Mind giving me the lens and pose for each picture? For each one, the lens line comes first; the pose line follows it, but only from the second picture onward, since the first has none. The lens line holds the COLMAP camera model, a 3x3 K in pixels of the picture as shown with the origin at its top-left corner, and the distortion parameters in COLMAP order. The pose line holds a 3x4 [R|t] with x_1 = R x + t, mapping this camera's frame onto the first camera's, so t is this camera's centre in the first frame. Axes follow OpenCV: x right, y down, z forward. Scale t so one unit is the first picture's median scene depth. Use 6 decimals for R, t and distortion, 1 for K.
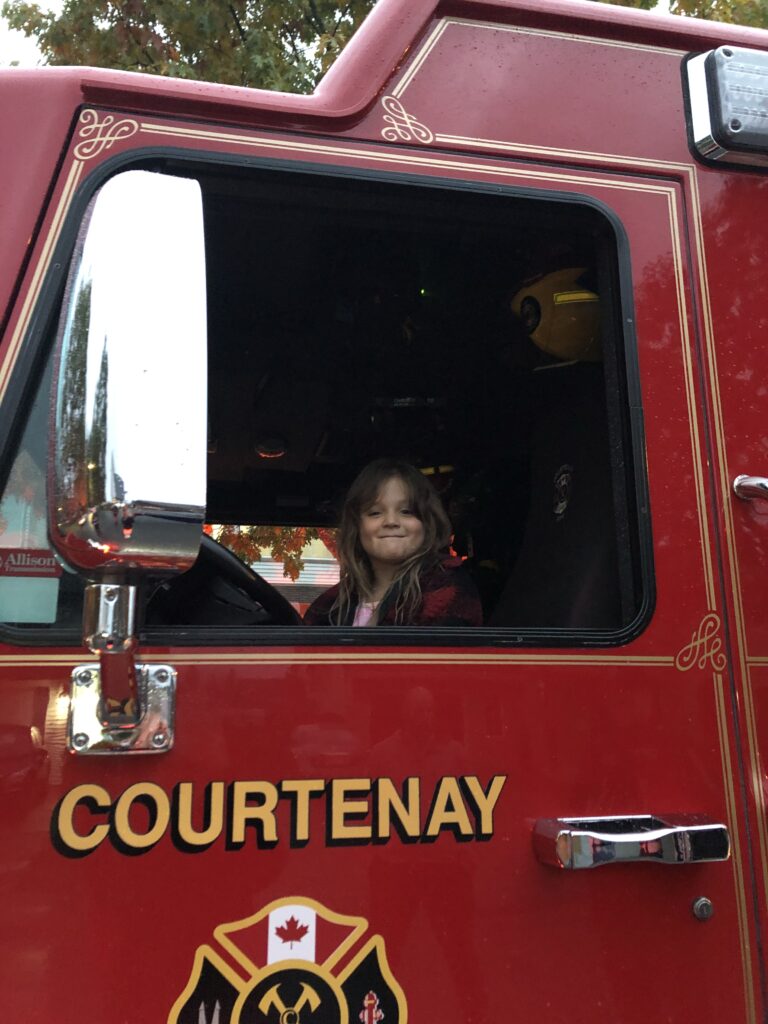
lens RADIAL K [[792.5, 0, 360.0], [0, 792.5, 515.0], [0, 0, 1]] dist [-0.007180, 0.008375]
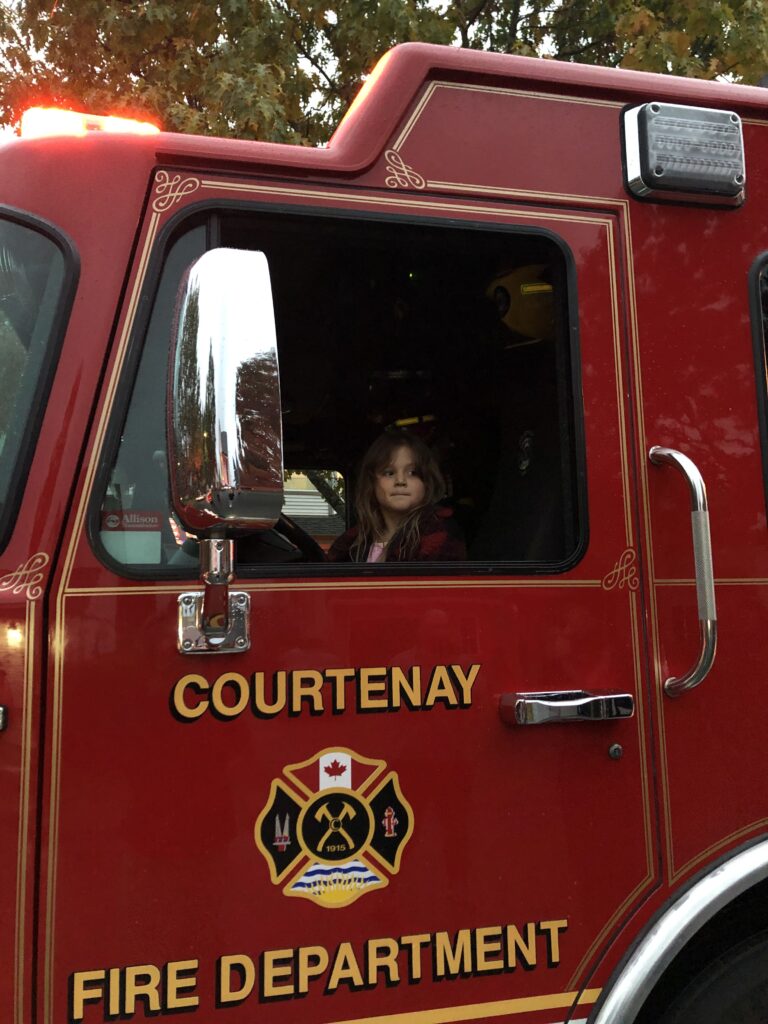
lens RADIAL K [[792.5, 0, 360.0], [0, 792.5, 515.0], [0, 0, 1]] dist [-0.007180, 0.008375]
pose [[0.999497, -0.014391, 0.028259, -0.070503], [0.011837, 0.996001, 0.088550, -0.069389], [-0.029420, -0.088171, 0.995671, -0.399304]]
